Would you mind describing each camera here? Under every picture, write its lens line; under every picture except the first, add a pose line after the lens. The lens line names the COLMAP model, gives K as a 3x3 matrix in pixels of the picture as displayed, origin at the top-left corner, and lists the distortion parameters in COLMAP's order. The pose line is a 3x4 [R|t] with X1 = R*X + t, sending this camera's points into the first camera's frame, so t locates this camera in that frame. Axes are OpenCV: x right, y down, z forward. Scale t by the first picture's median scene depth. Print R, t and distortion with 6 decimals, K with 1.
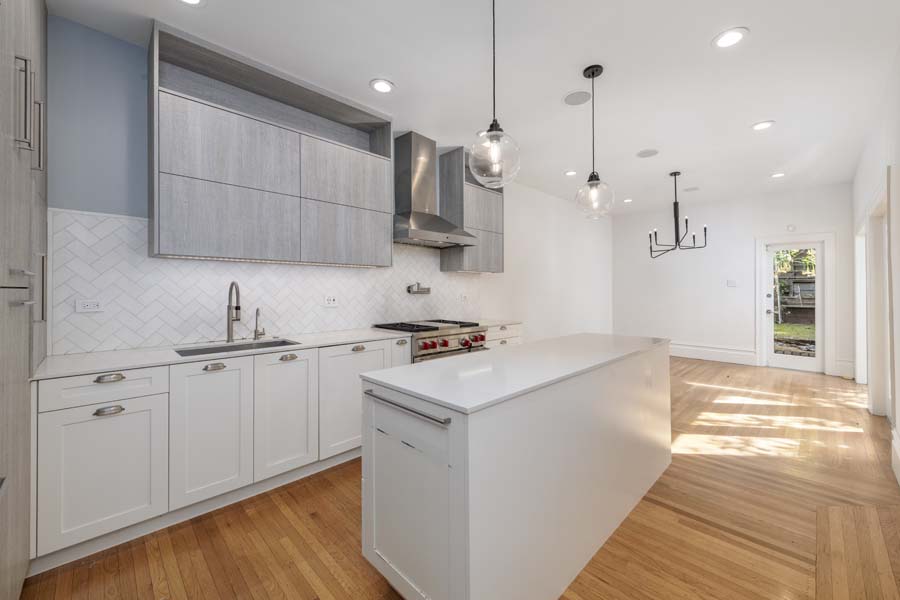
lens RADIAL K [[359.8, 0, 456.2], [0, 359.8, 285.0], [0, 0, 1]] dist [0.019411, -0.005838]
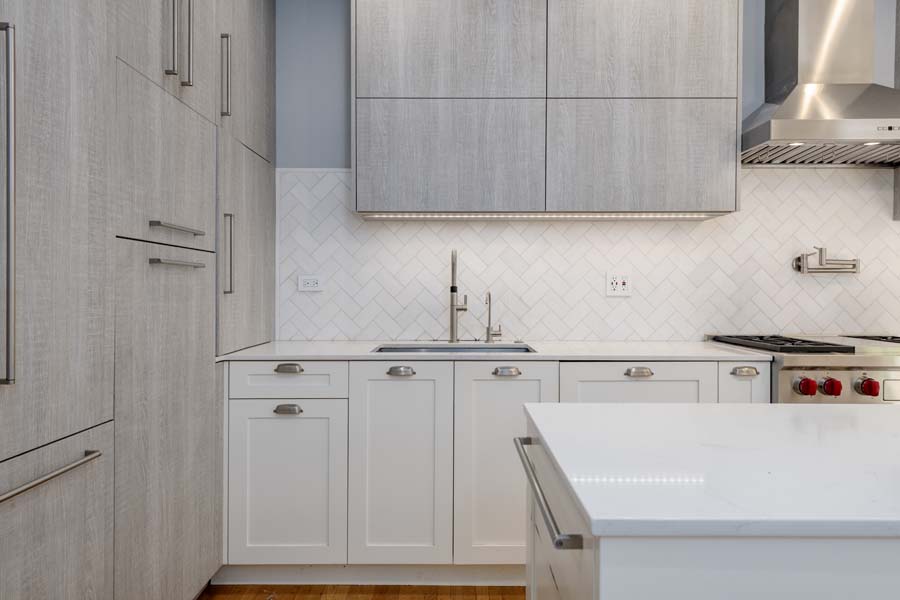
lens RADIAL K [[575.8, 0, 450.0], [0, 575.8, 300.0], [0, 0, 1]] dist [0.016465, -0.001180]
pose [[0.706549, 0.011582, -0.707569, 0.110599], [0.007849, 0.999676, 0.024201, 0.053002], [0.707621, -0.022652, 0.706229, 0.246962]]
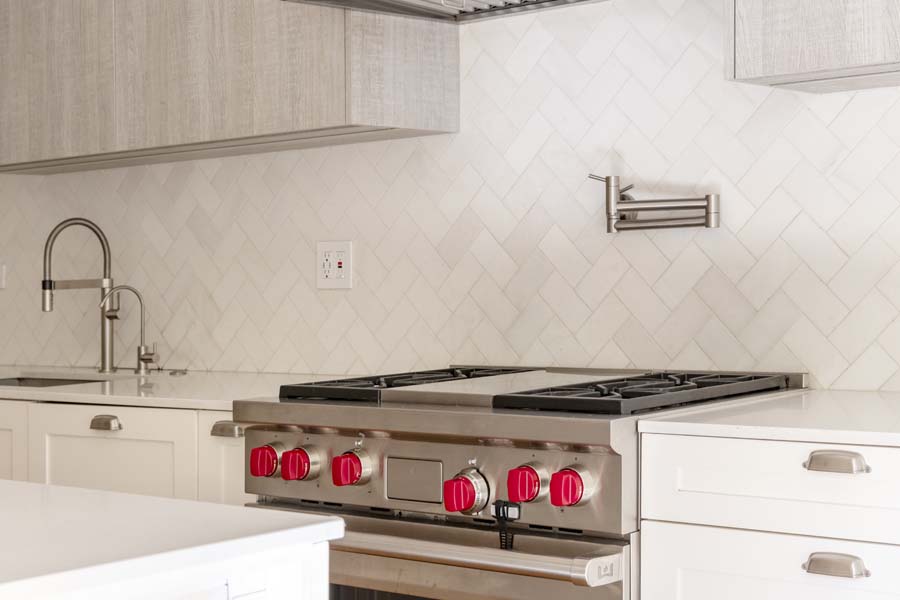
lens RADIAL K [[1532.4, 0, 450.1], [0, 1532.4, 235.4], [0, 0, 1]] dist [0.032236, 0.021325]
pose [[0.103001, -0.032545, -0.994149, 1.049658], [0.040159, 0.998786, -0.028536, 0.068345], [0.993870, -0.036985, 0.104183, 1.175632]]
